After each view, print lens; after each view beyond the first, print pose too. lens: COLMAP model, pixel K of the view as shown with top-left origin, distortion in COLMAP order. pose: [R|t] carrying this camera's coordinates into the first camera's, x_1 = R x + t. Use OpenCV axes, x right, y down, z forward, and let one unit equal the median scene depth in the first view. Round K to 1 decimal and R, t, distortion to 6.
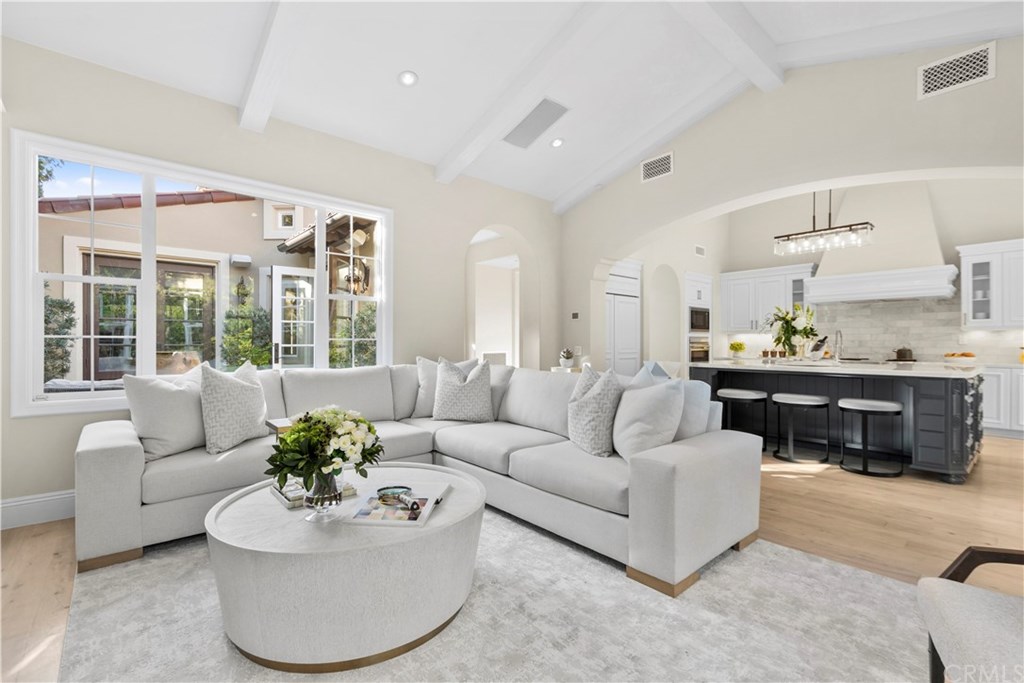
lens RADIAL K [[464.6, 0, 509.9], [0, 464.6, 342.5], [0, 0, 1]] dist [-0.000019, -0.000043]
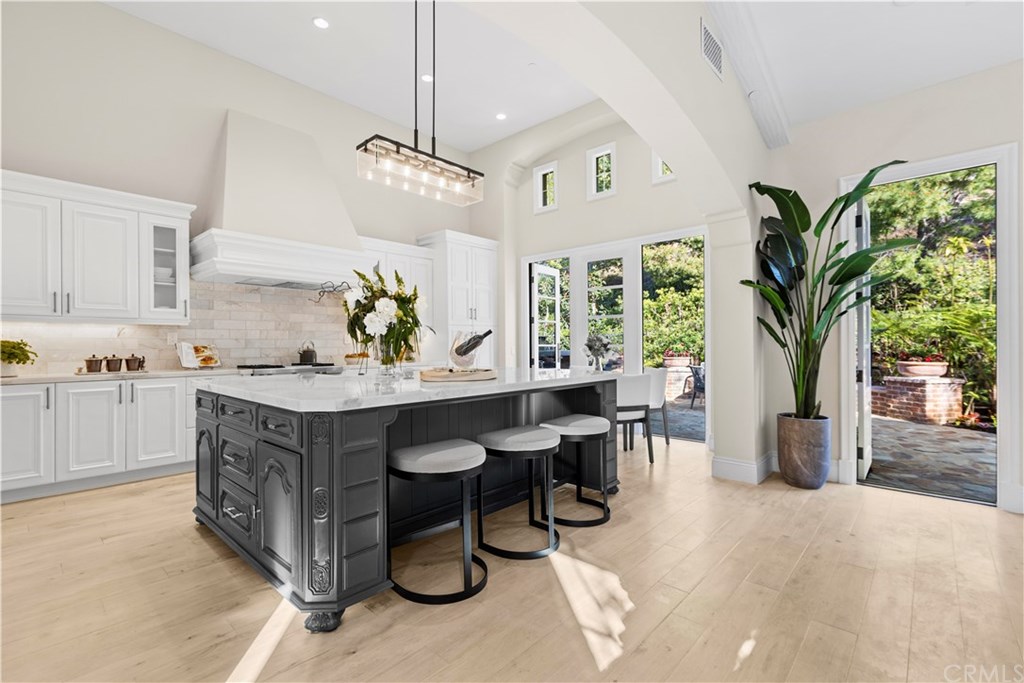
lens RADIAL K [[464.6, 0, 510.3], [0, 464.6, 342.8], [0, 0, 1]] dist [-0.000019, -0.000043]
pose [[-0.095181, 0.003870, 0.995452, 0.036585], [0.005920, 0.999977, -0.003321, 0.006045], [-0.995442, 0.005577, -0.095202, 0.704367]]
